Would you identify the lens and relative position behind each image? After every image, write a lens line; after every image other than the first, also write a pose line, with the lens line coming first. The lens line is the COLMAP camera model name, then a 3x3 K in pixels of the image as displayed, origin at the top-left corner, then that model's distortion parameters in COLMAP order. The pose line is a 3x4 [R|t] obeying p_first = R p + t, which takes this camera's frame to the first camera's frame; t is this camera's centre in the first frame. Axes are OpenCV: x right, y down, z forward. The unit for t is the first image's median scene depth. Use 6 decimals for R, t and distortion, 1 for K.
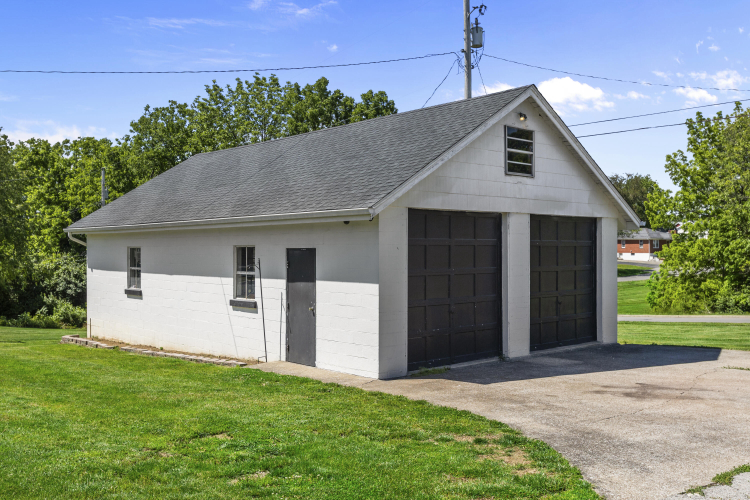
lens RADIAL K [[759.5, 0, 375.2], [0, 759.5, 251.4], [0, 0, 1]] dist [0.009500, 0.000000]
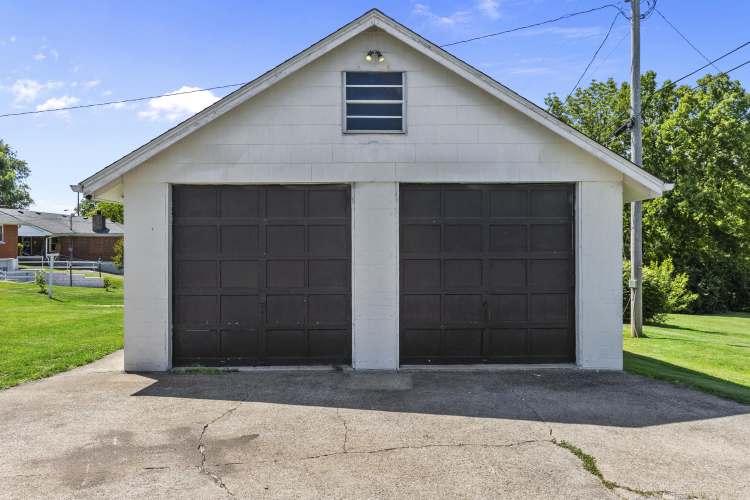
lens RADIAL K [[575.3, 0, 374.9], [0, 575.3, 249.0], [0, 0, 1]] dist [-0.000890, 0.000238]
pose [[0.734324, 0.002119, -0.678796, 0.579855], [0.002709, 0.999978, 0.006051, 0.013452], [0.678794, -0.006282, 0.734302, 0.568811]]
